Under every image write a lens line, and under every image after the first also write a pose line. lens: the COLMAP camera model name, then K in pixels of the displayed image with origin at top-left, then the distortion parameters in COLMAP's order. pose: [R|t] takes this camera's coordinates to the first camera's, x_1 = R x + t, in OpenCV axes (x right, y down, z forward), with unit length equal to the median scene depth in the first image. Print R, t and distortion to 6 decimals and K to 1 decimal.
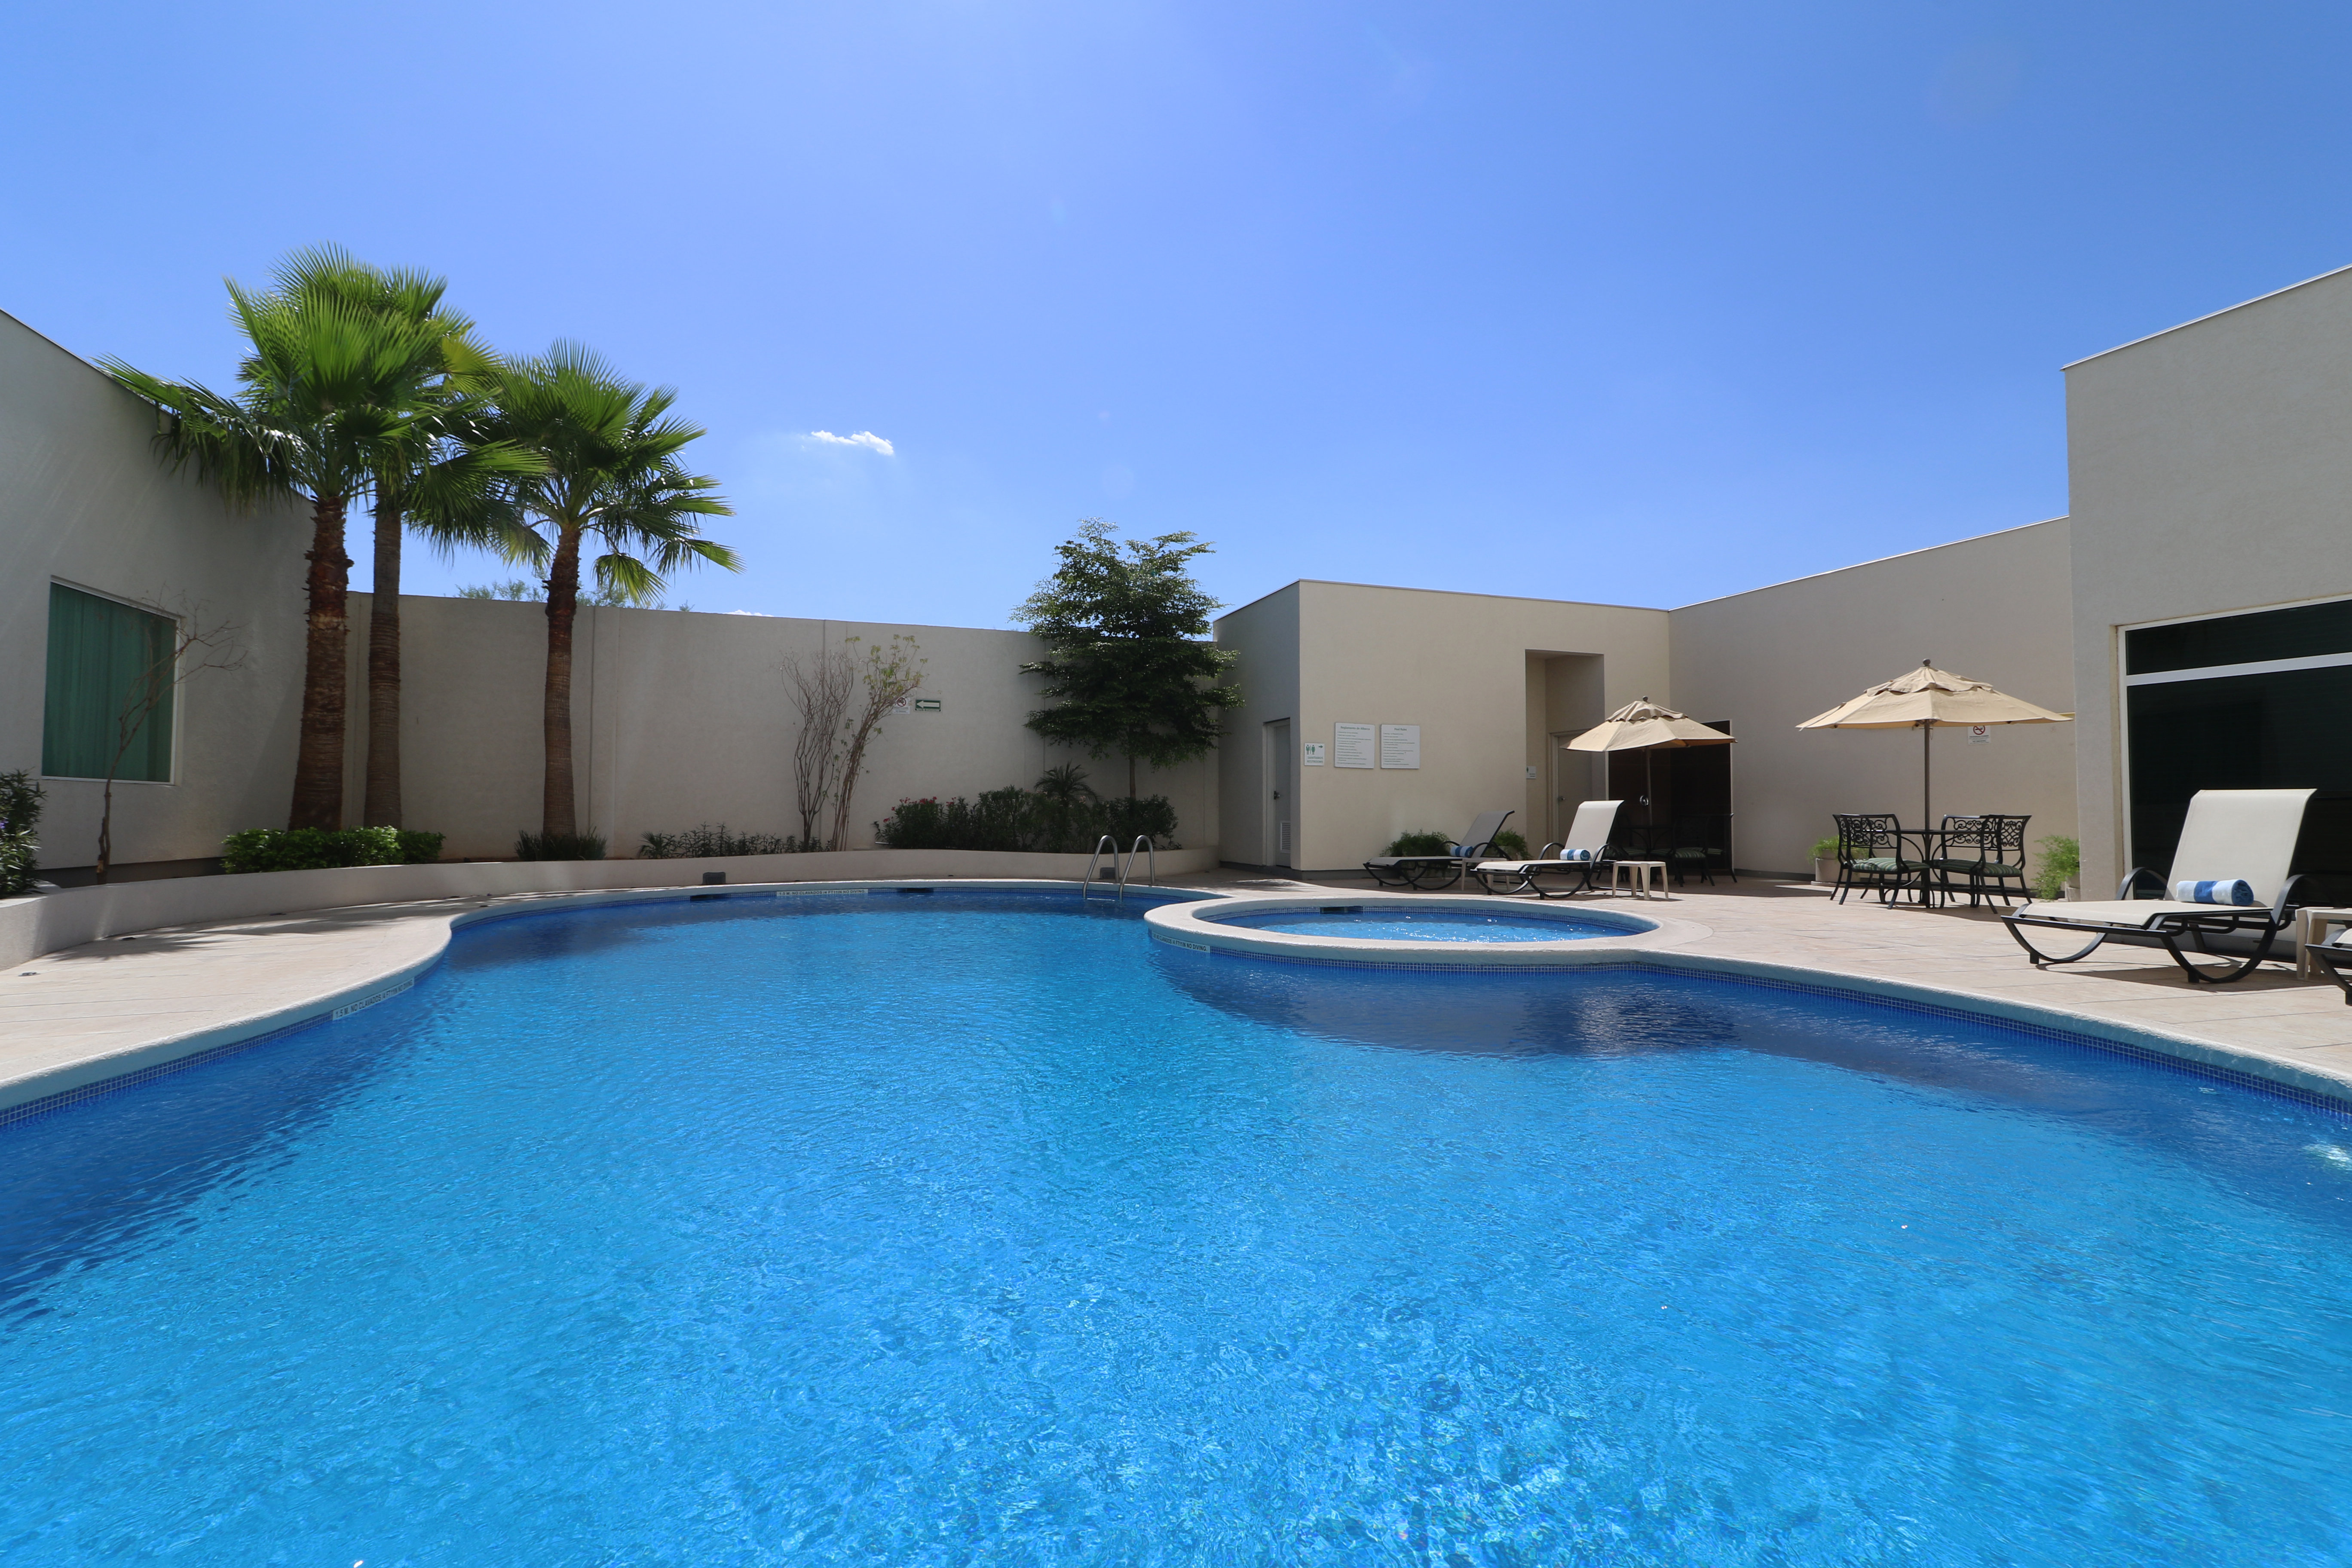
lens RADIAL K [[1099.3, 0, 1177.7], [0, 1099.3, 860.2], [0, 0, 1]] dist [-0.017778, 0.000150]
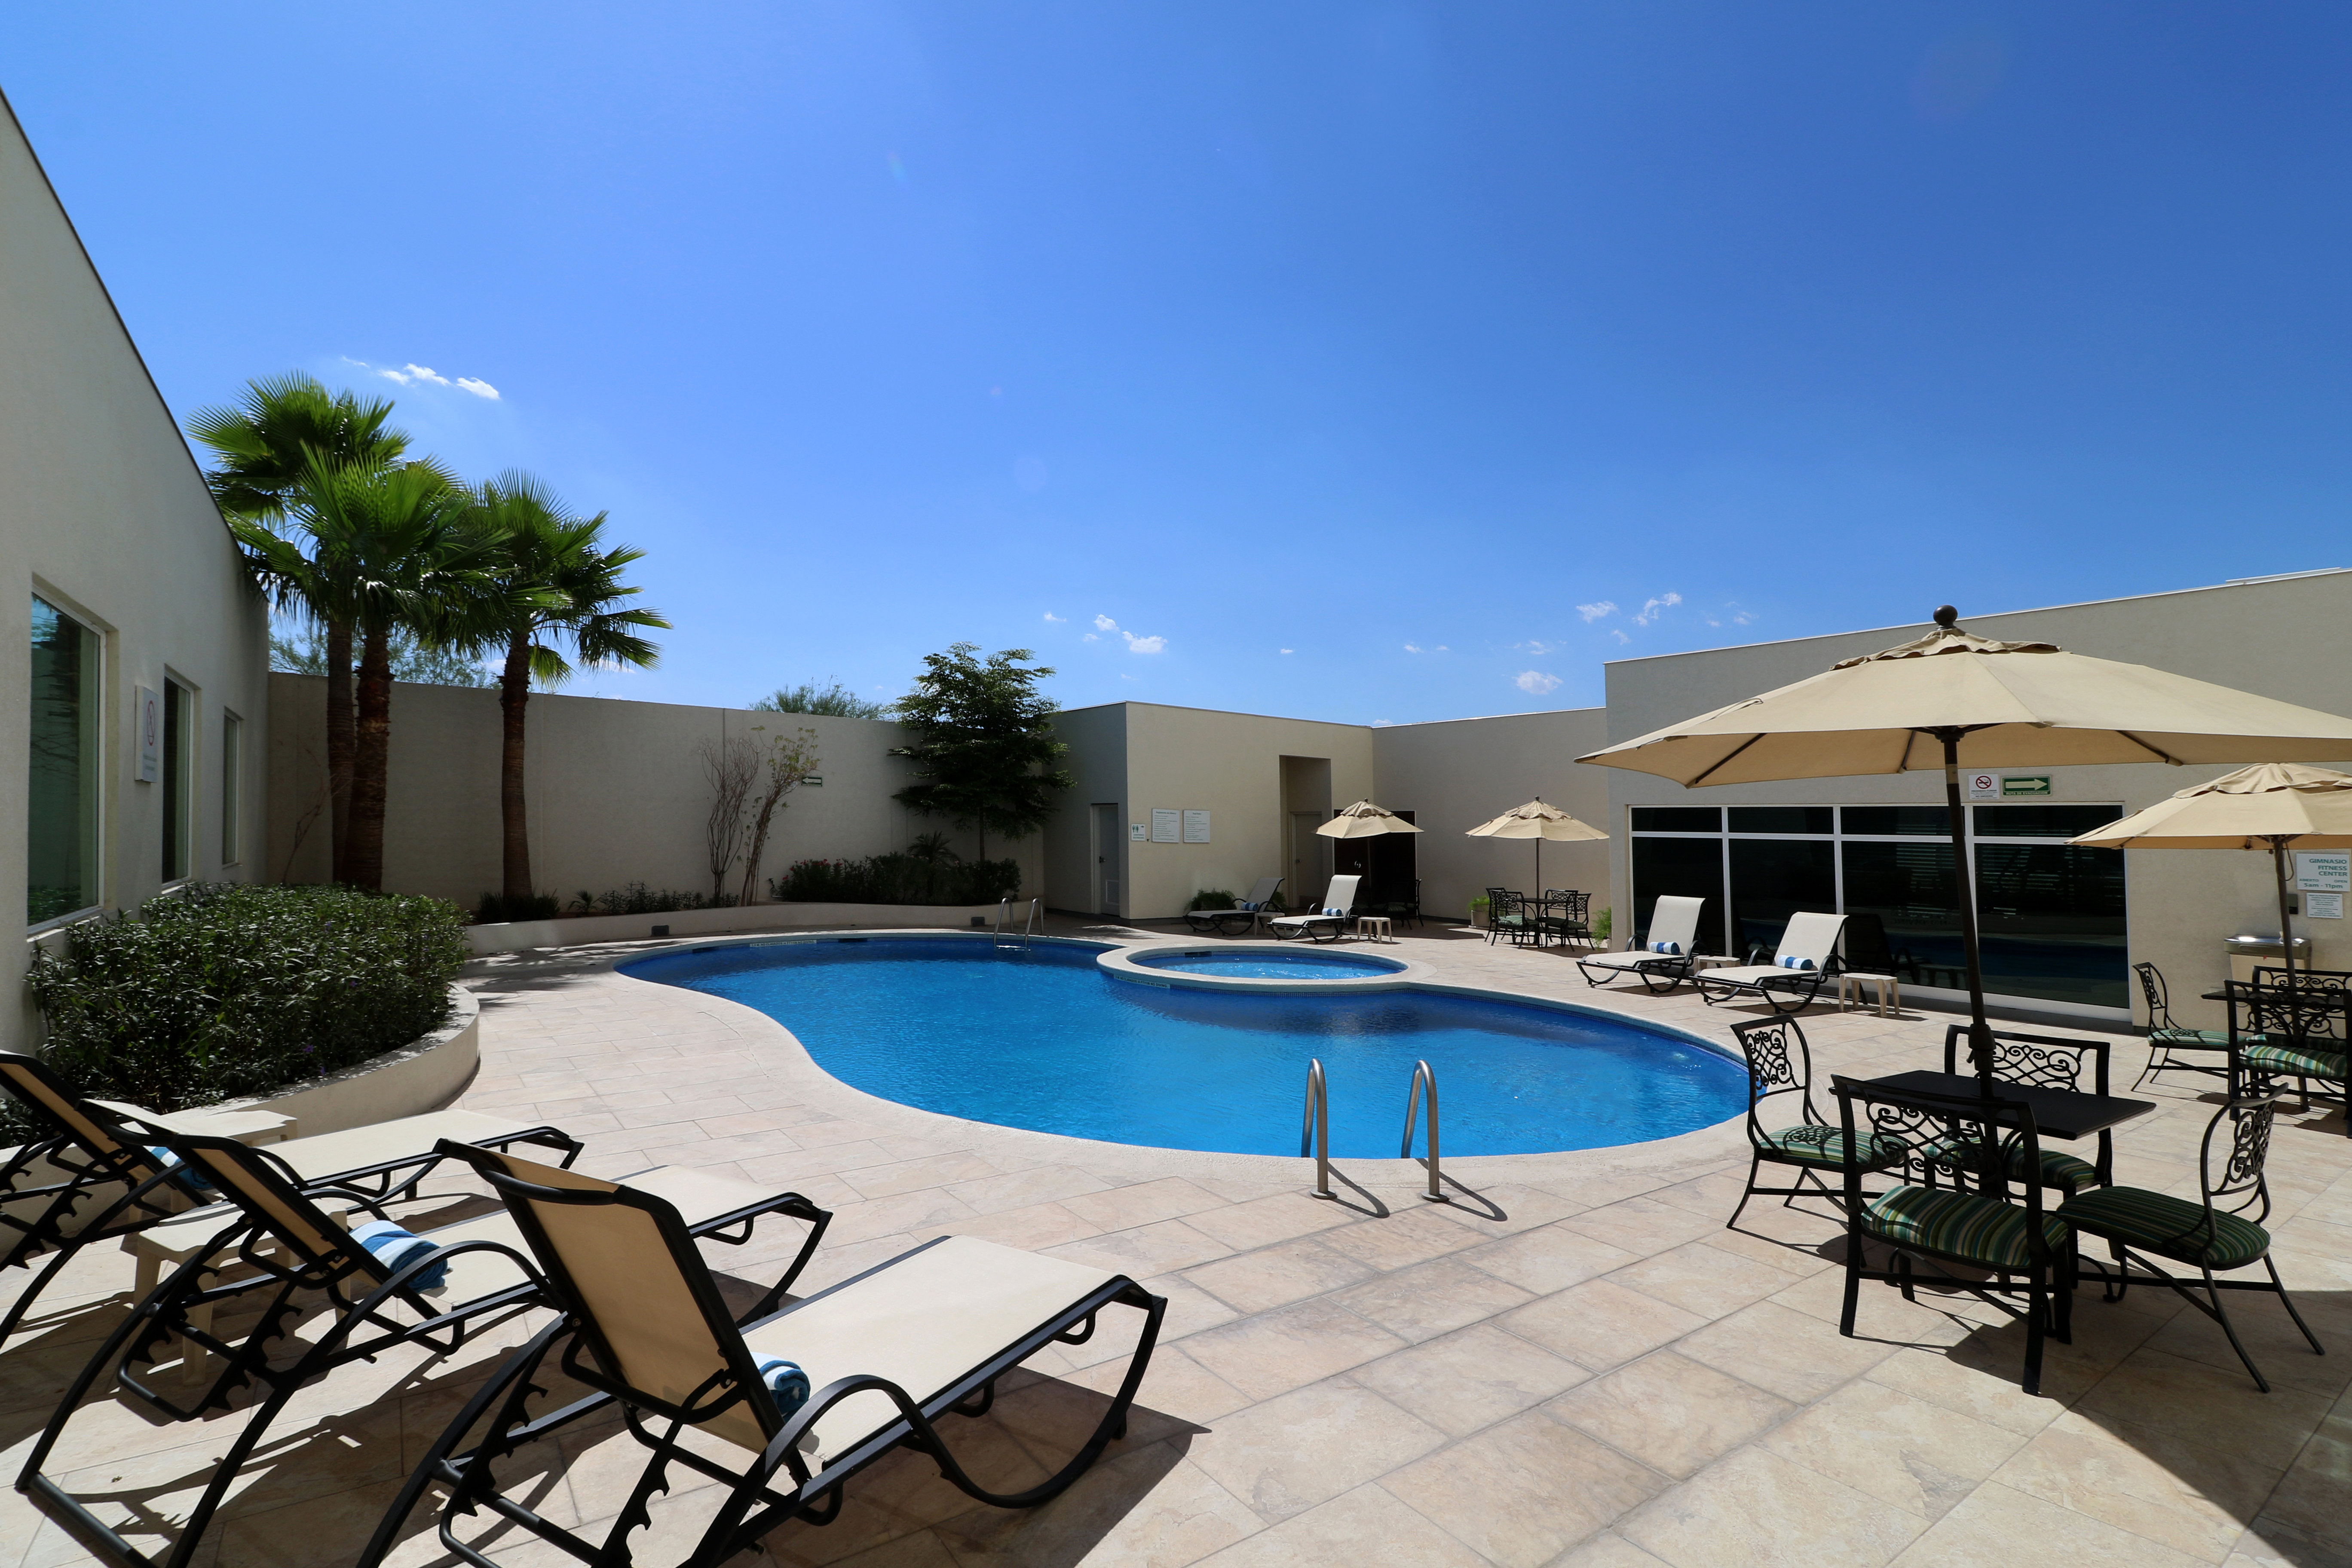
lens RADIAL K [[1099.3, 0, 1177.7], [0, 1099.3, 860.2], [0, 0, 1]] dist [-0.017778, 0.000150]
pose [[0.956153, 0.004986, 0.292825, -0.234770], [-0.000857, 0.999898, -0.014227, -0.045809], [-0.292866, 0.013352, 0.956060, -0.314402]]
